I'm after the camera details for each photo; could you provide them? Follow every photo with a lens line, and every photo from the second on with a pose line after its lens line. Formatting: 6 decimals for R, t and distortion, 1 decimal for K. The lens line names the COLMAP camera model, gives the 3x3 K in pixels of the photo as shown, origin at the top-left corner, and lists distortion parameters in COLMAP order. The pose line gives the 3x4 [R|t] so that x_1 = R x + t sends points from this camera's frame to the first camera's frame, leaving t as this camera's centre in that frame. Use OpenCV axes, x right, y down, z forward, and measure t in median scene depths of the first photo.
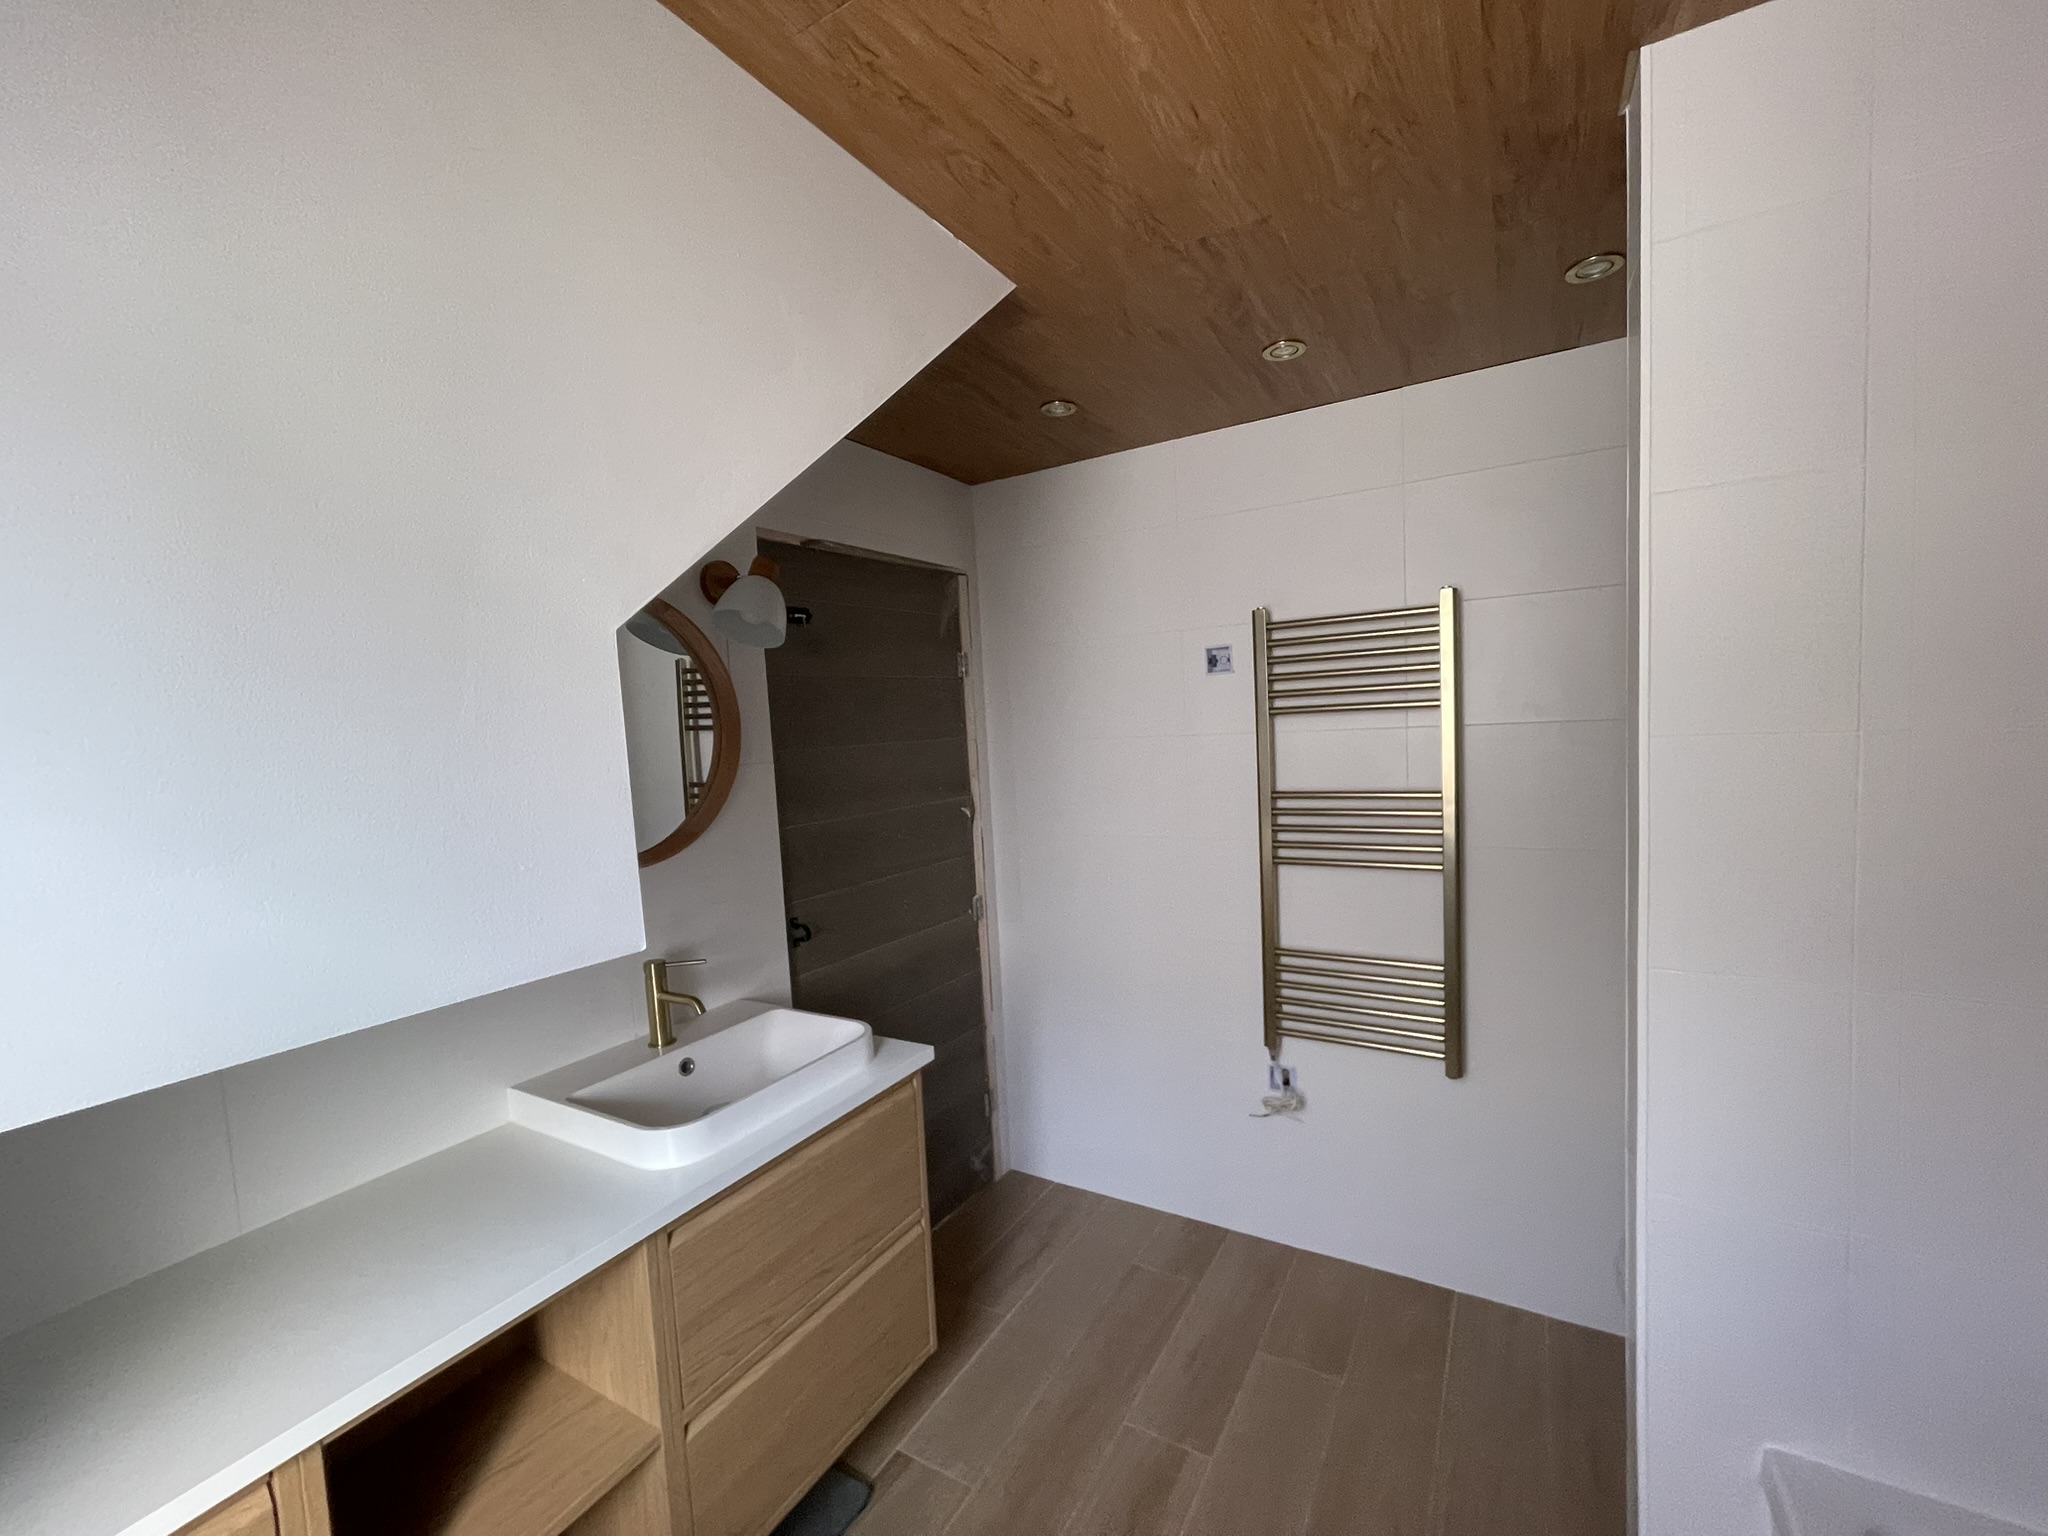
lens RADIAL K [[823.4, 0, 1066.2], [0, 823.4, 794.2], [0, 0, 1]] dist [-0.000939, -0.000024]
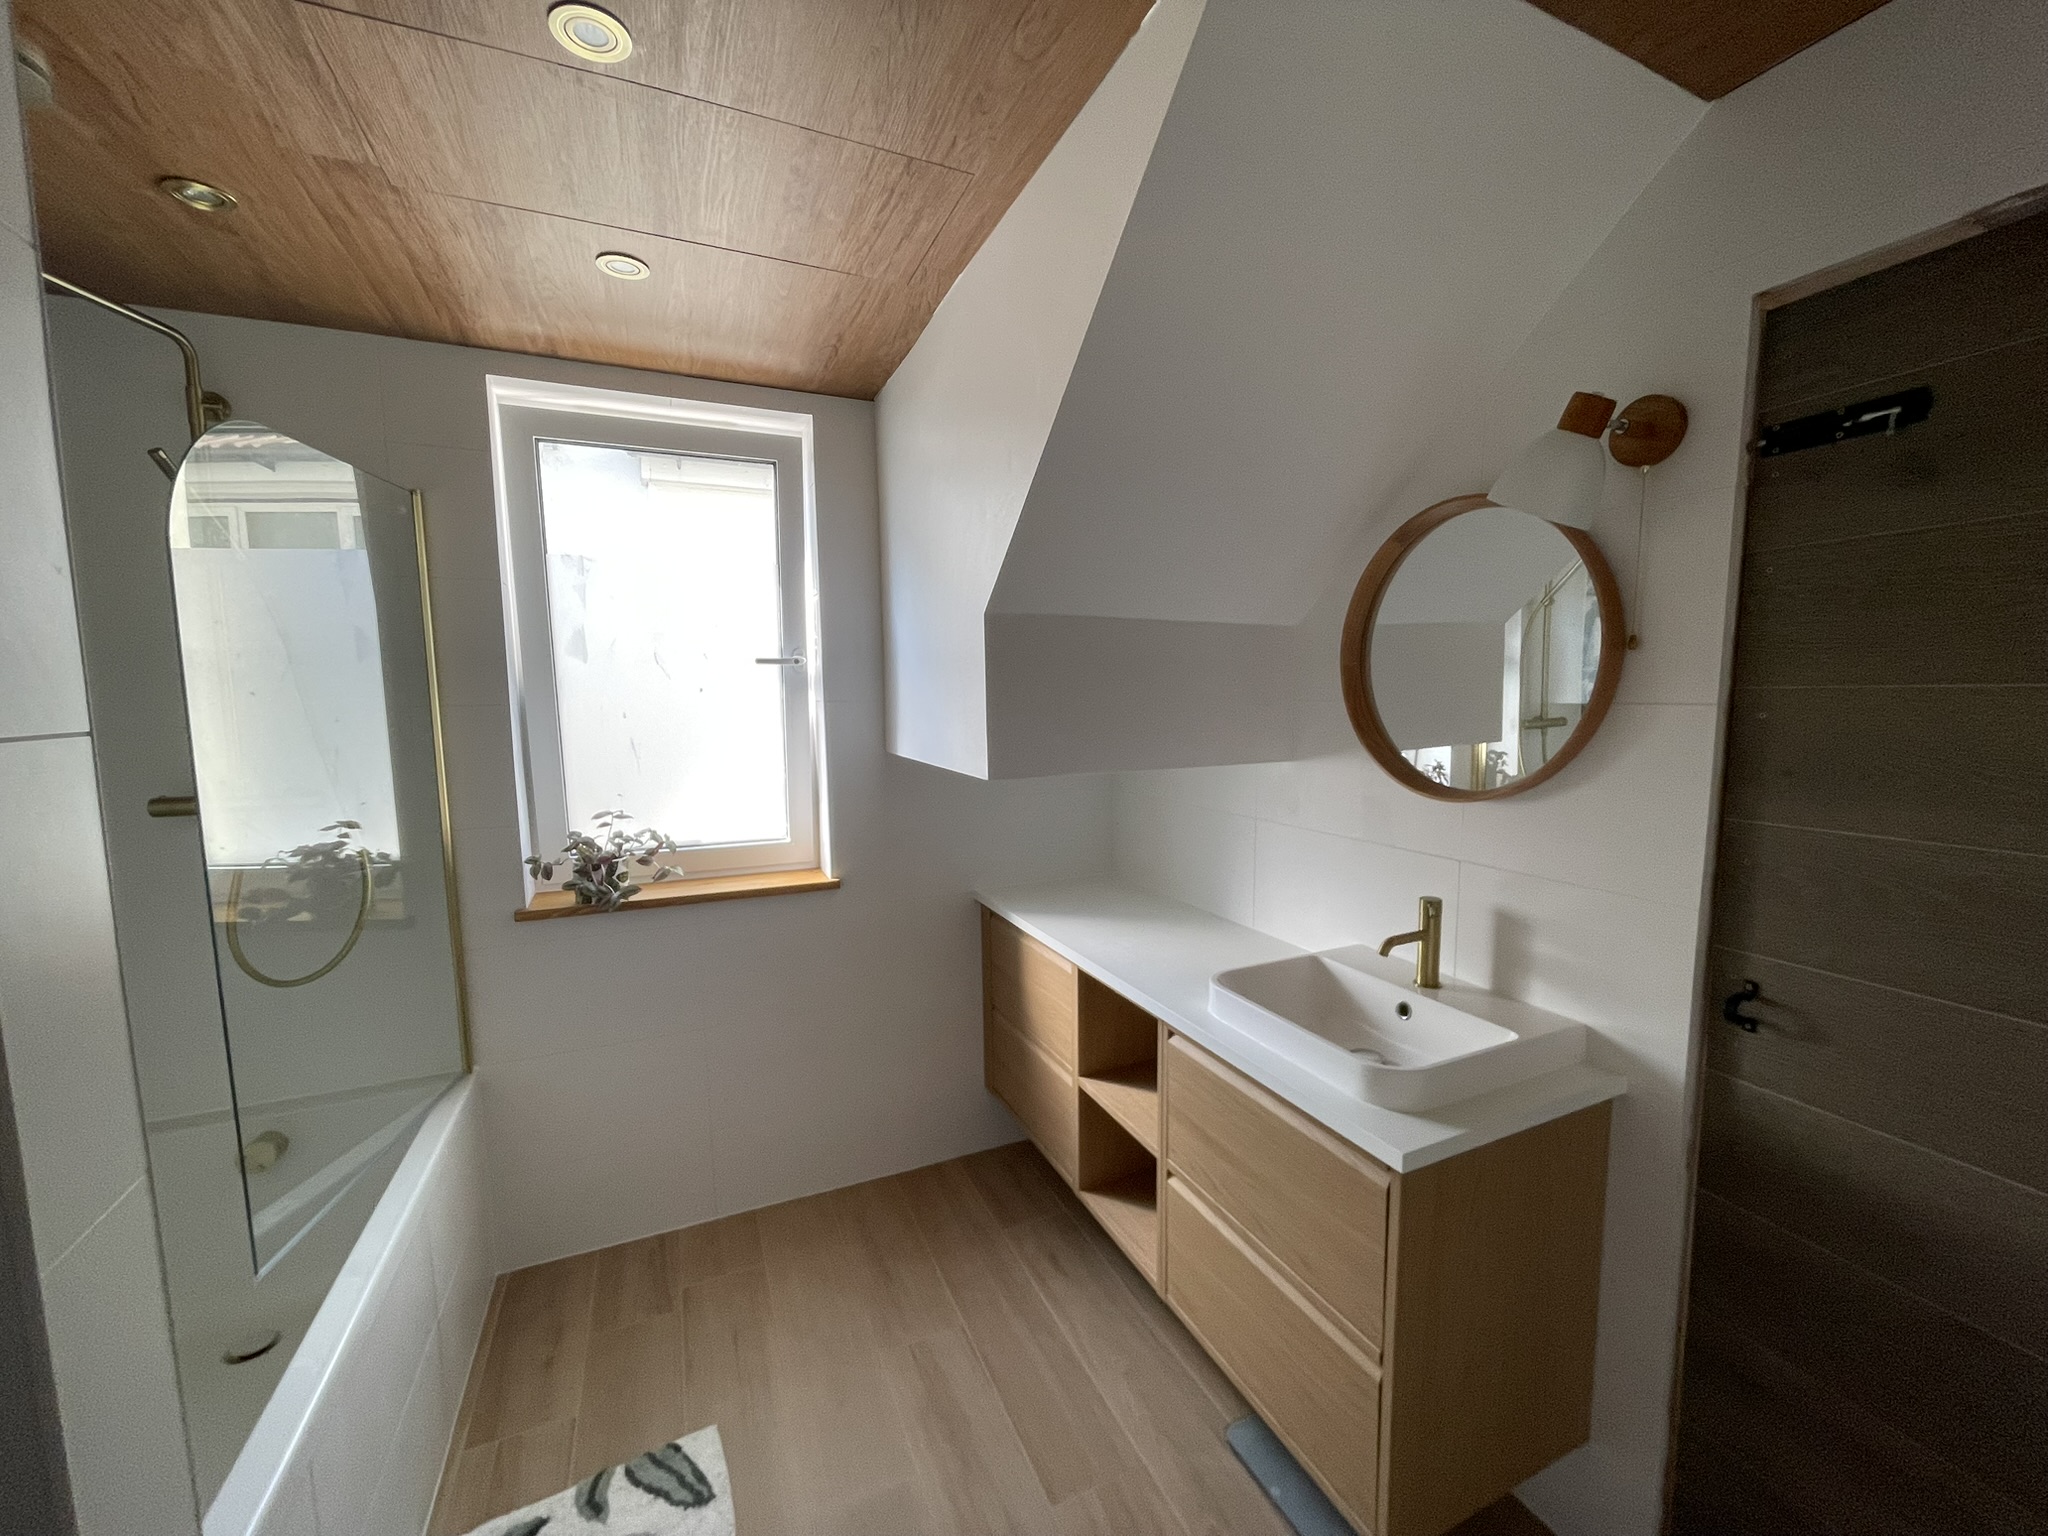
lens RADIAL K [[827.3, 0, 1056.8], [0, 827.3, 784.6], [0, 0, 1]] dist [0.005052, -0.000509]
pose [[-0.583569, 0.145480, -0.798926, 0.364525], [-0.033099, 0.978743, 0.202401, -0.079079], [0.811389, 0.144559, -0.566349, 0.843817]]
